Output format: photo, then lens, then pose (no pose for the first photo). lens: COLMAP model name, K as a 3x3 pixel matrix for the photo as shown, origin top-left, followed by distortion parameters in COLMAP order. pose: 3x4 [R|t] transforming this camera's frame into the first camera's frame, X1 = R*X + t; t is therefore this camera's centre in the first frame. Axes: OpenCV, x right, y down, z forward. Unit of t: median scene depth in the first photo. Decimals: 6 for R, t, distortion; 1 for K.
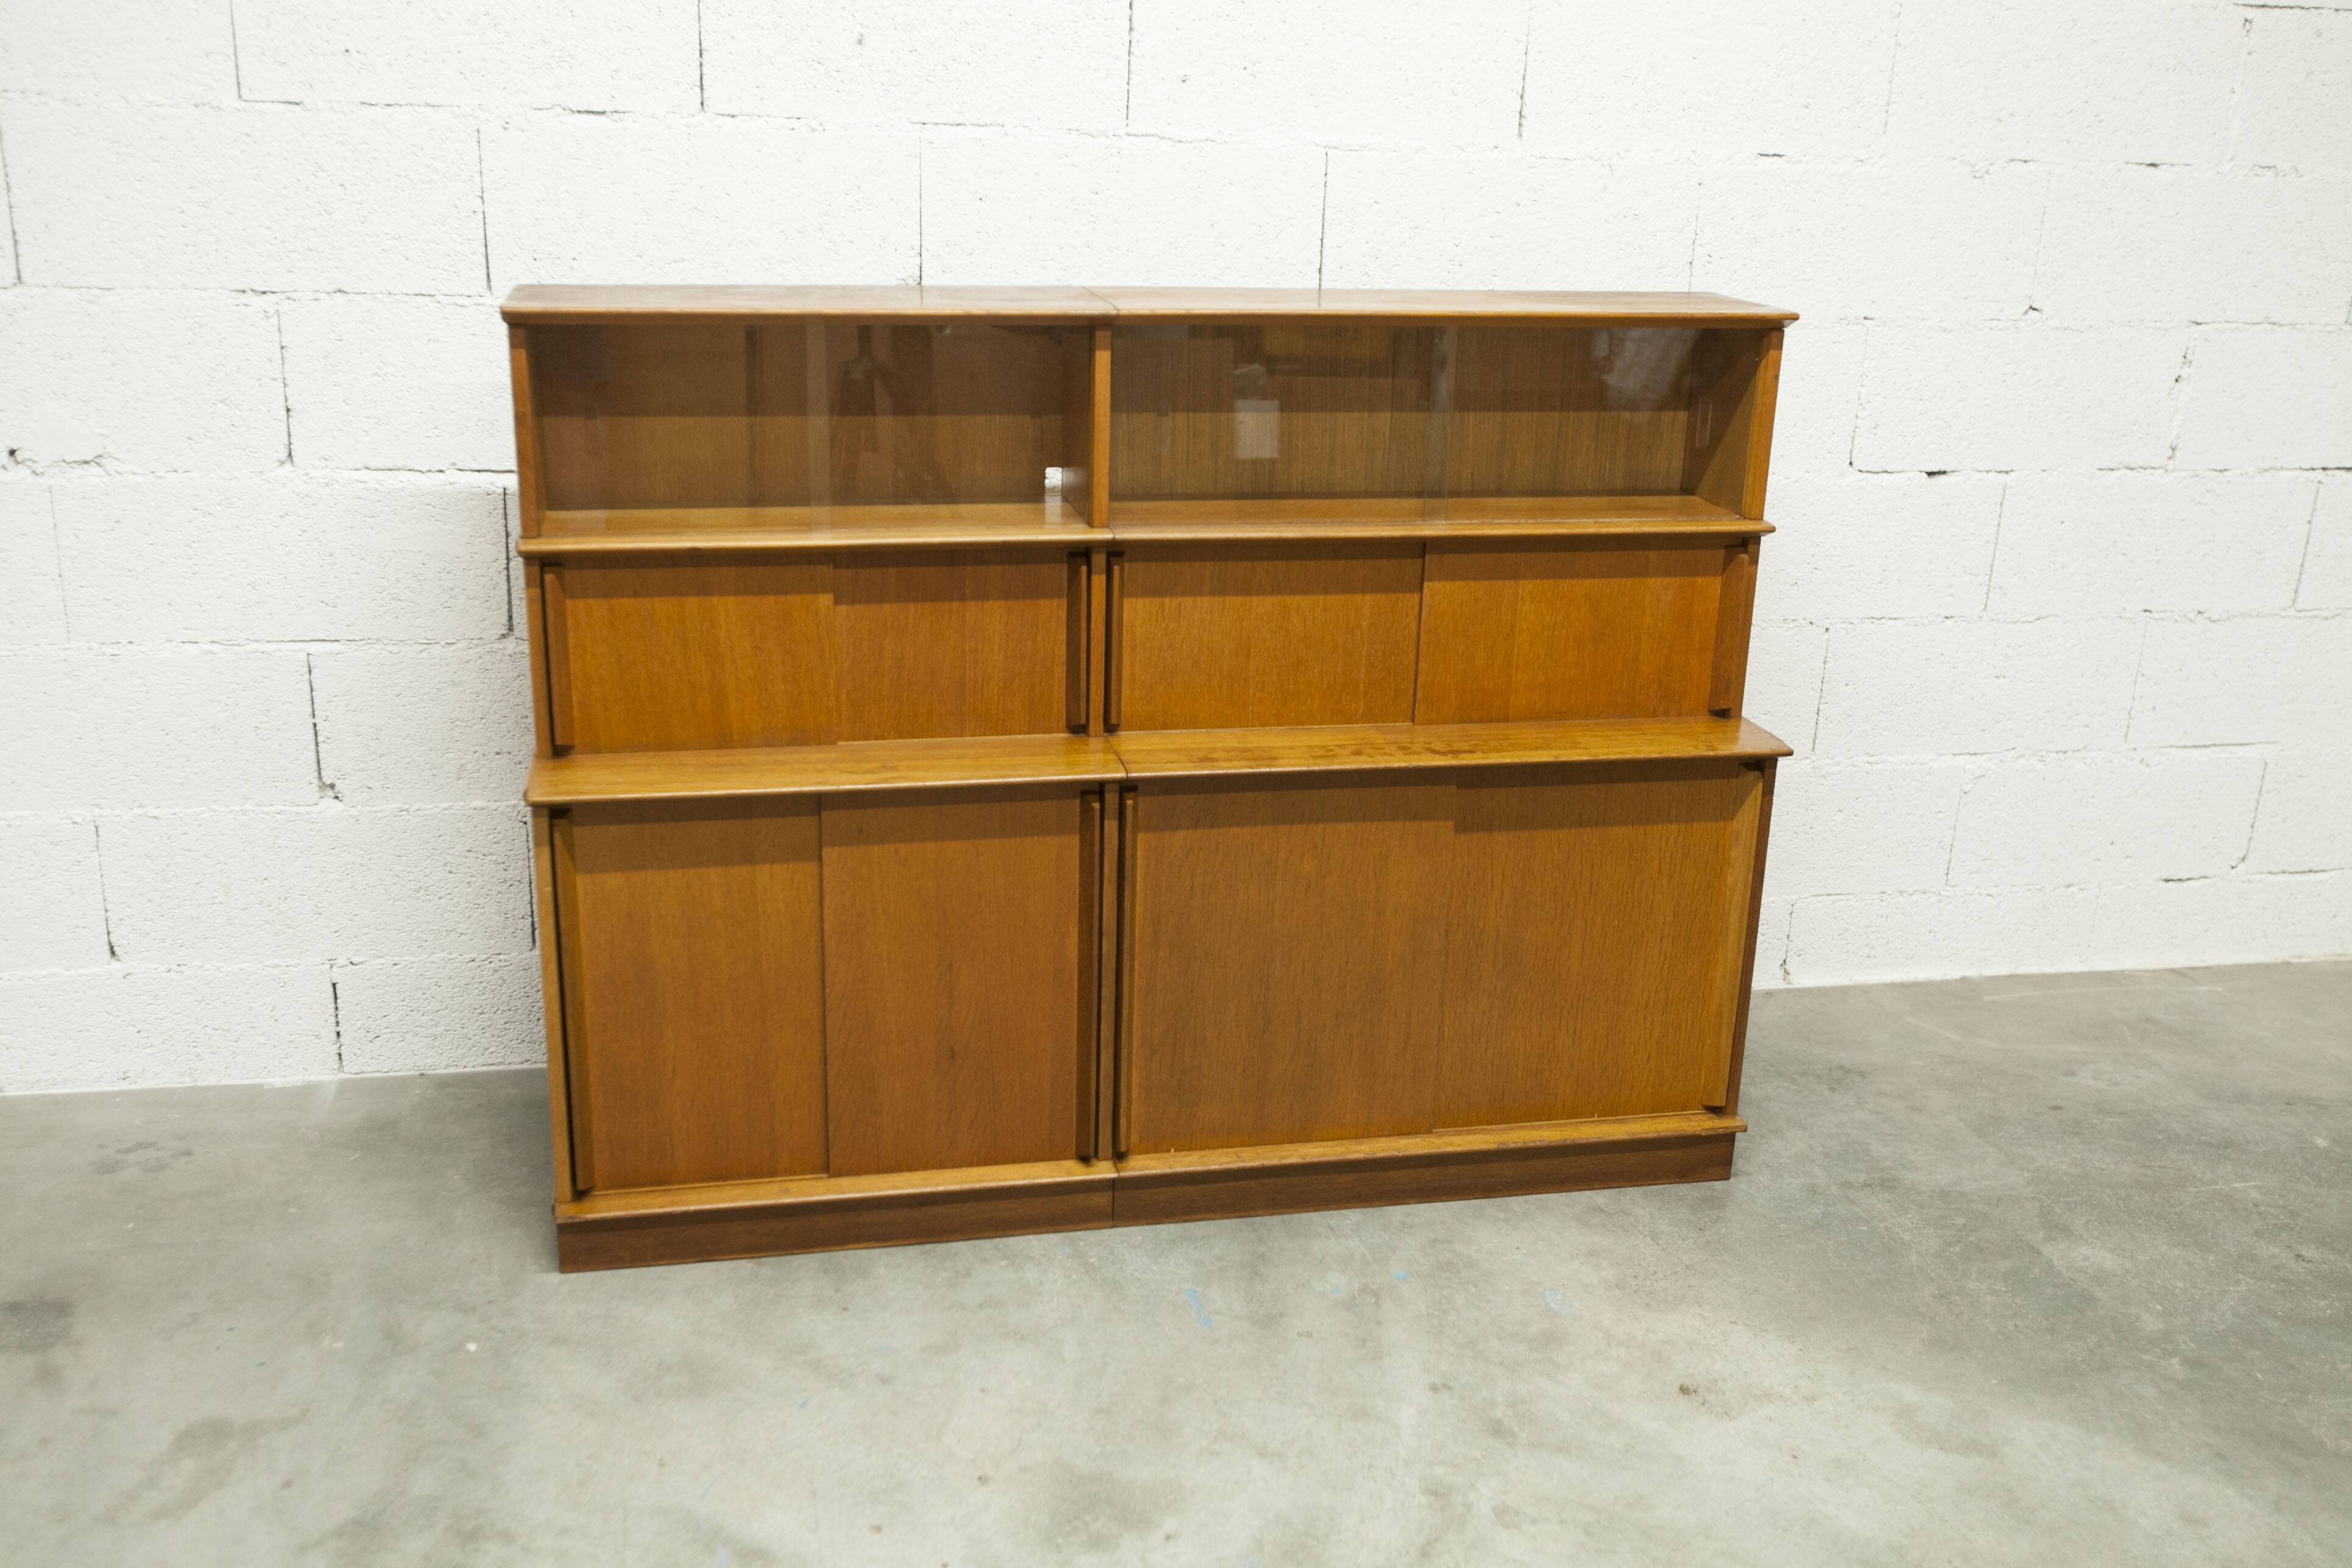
lens RADIAL K [[2227.7, 0, 1192.2], [0, 2227.7, 797.5], [0, 0, 1]] dist [-0.001784, 0.000000]
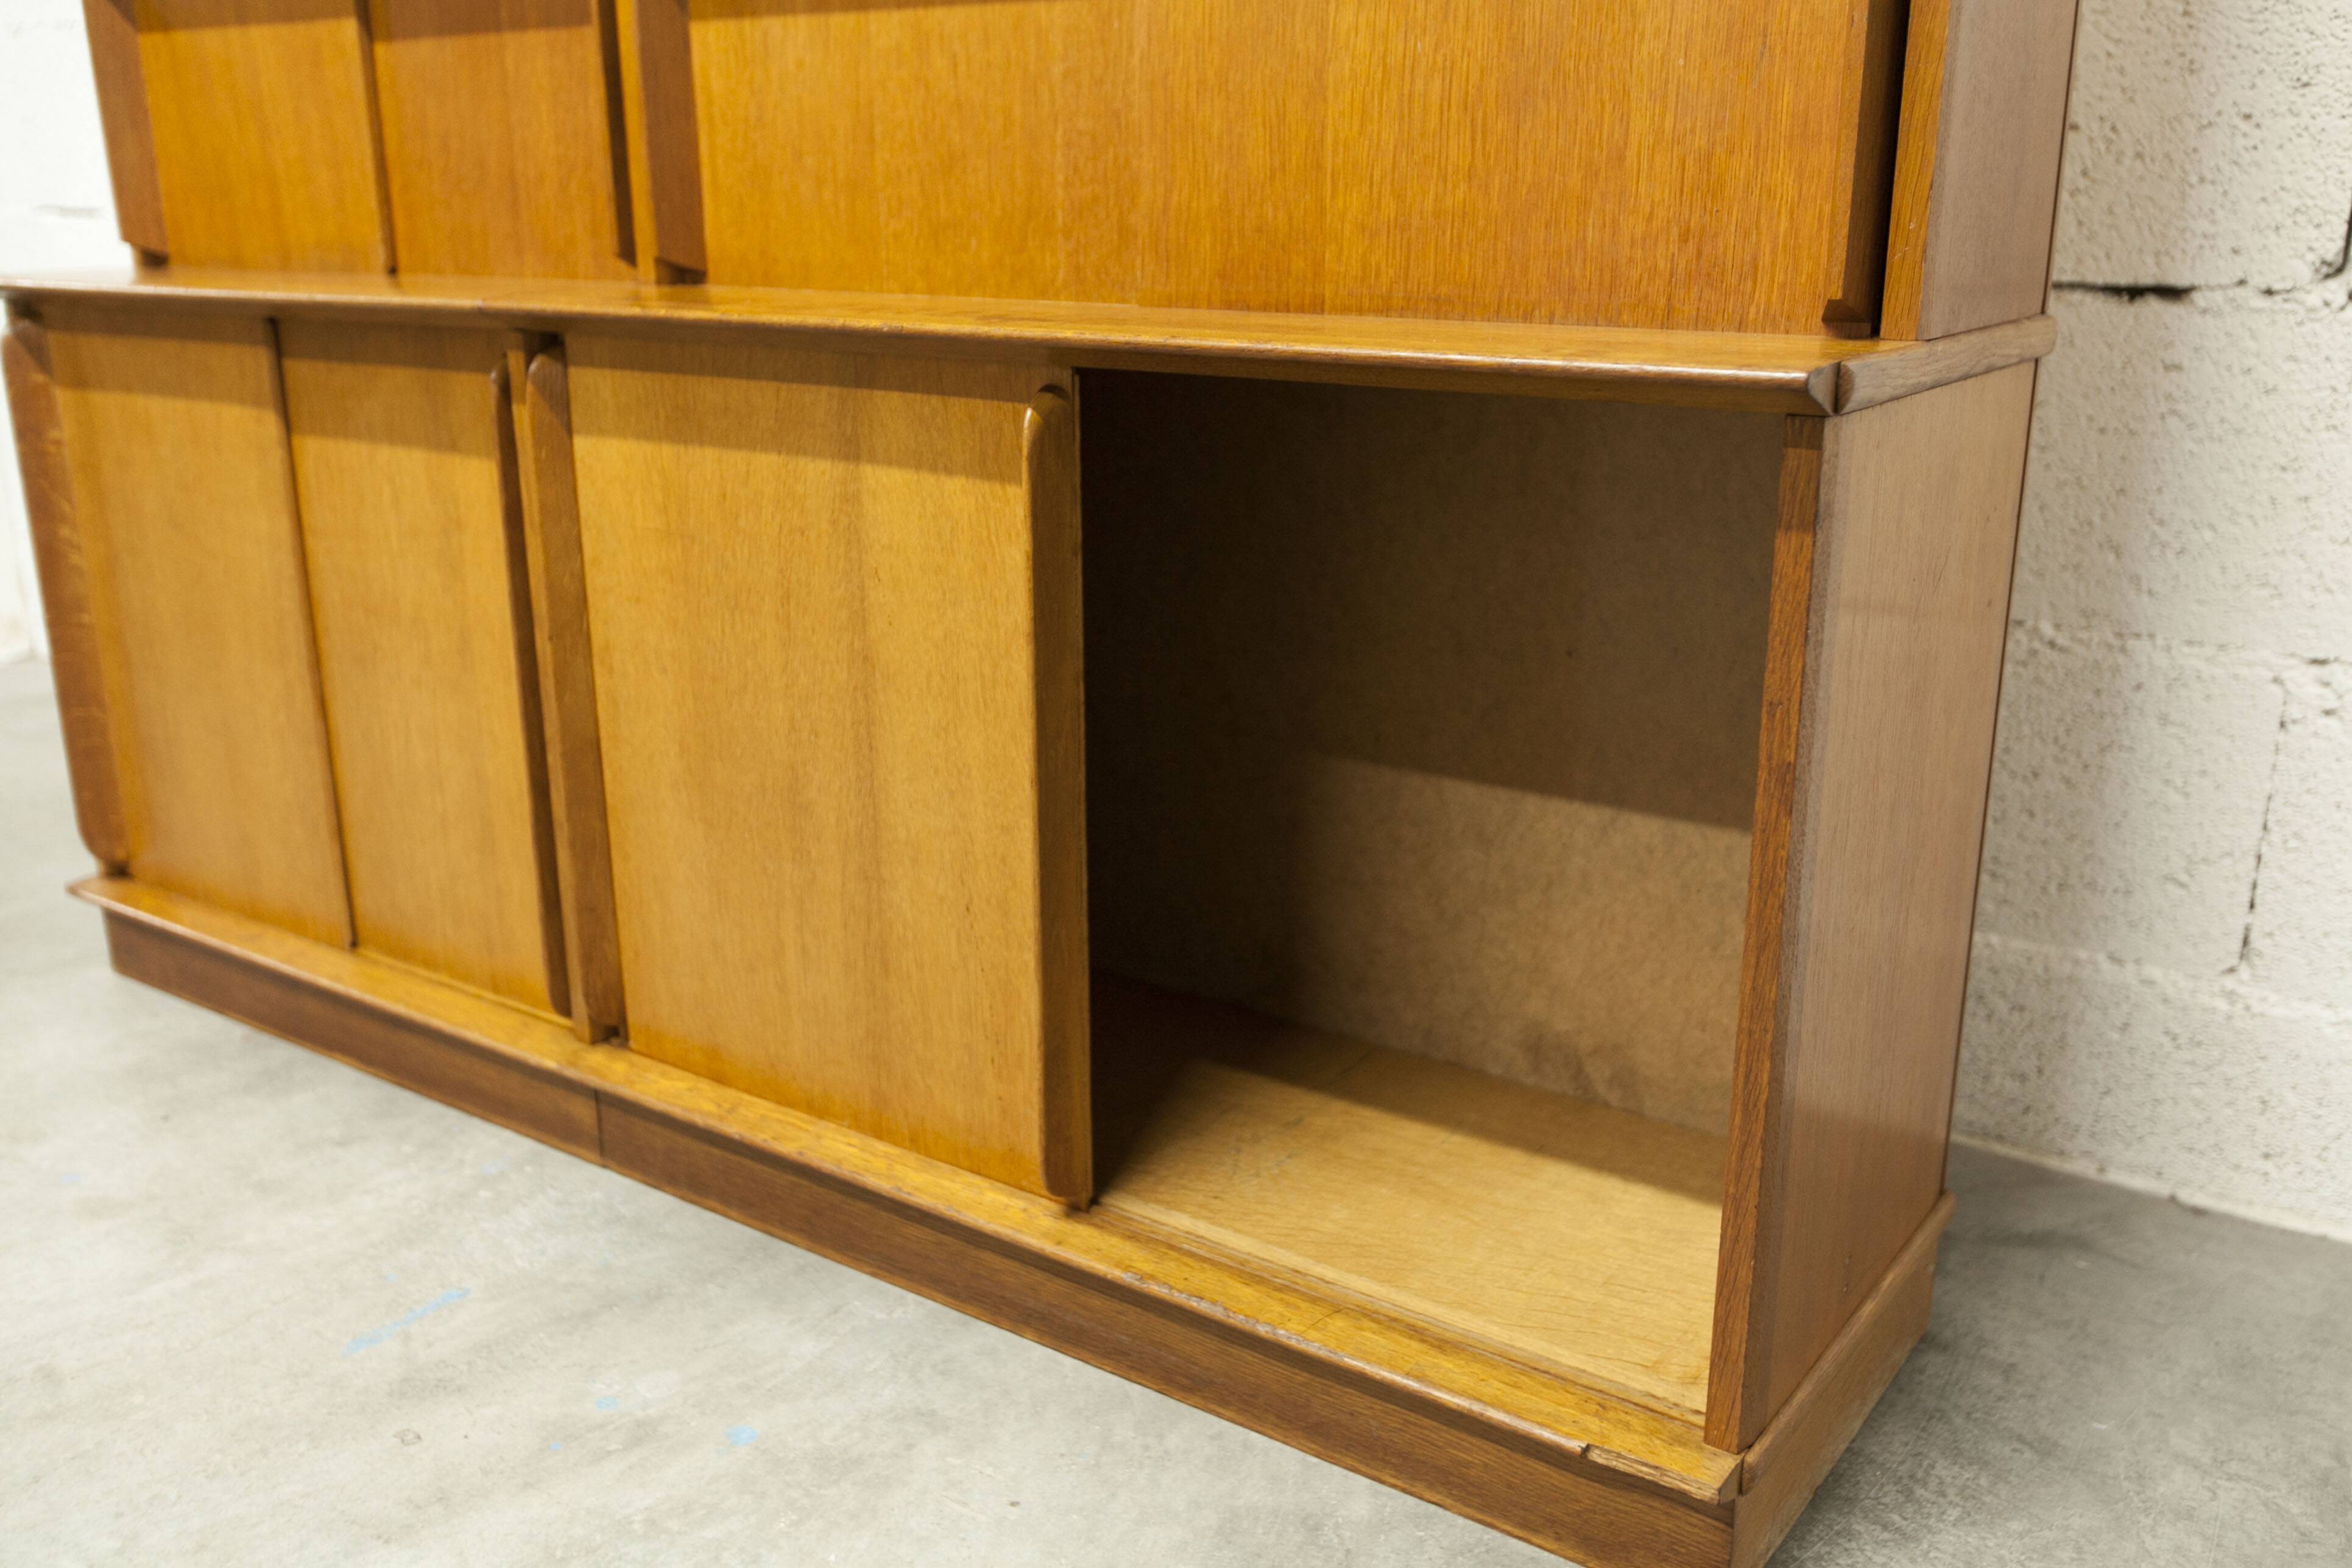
lens RADIAL K [[2069.6, 0, 1184.3], [0, 2069.6, 804.2], [0, 0, 1]] dist [-0.000130, -0.002112]
pose [[0.672593, 0.187158, -0.715954, 0.437469], [-0.207336, 0.976400, 0.060463, 0.039995], [0.710374, 0.107776, 0.695524, 0.743910]]
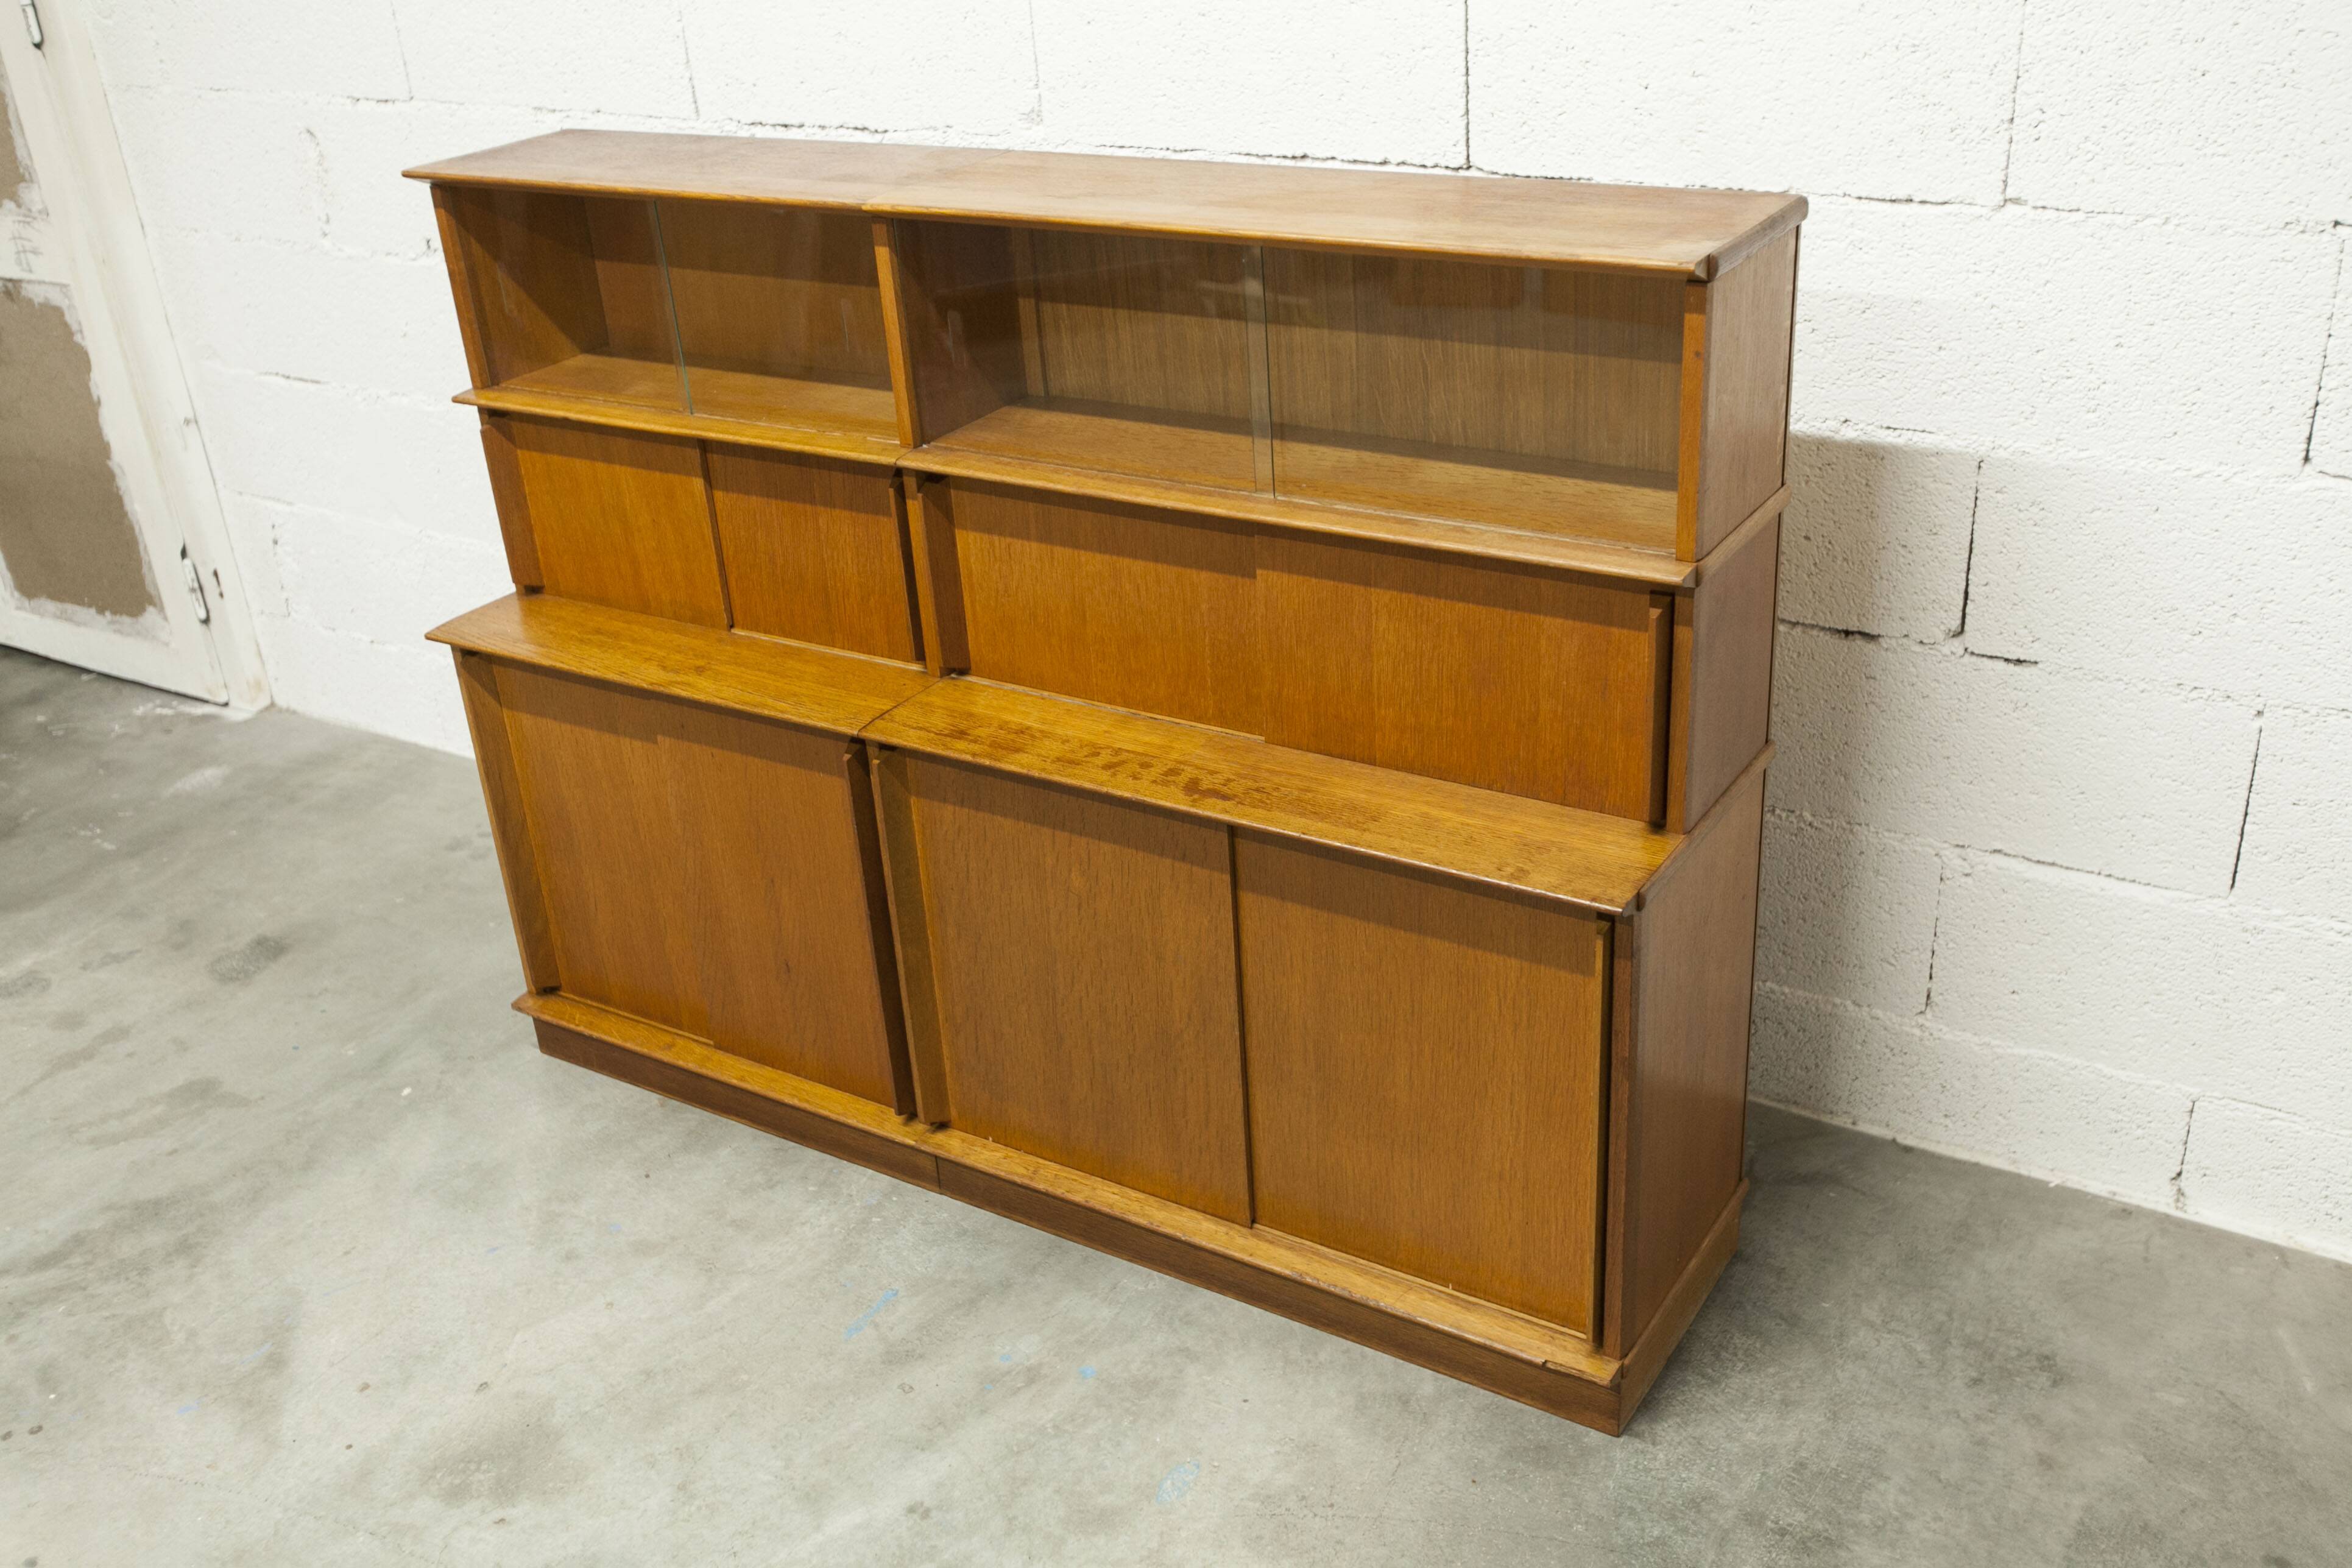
lens RADIAL K [[2227.7, 0, 1181.6], [0, 2227.7, 803.2], [0, 0, 1]] dist [-0.001784, 0.000000]
pose [[0.707894, 0.249421, -0.660814, 0.622315], [-0.138520, 0.966431, 0.216386, -0.183161], [0.692602, -0.061643, 0.718681, 0.422620]]
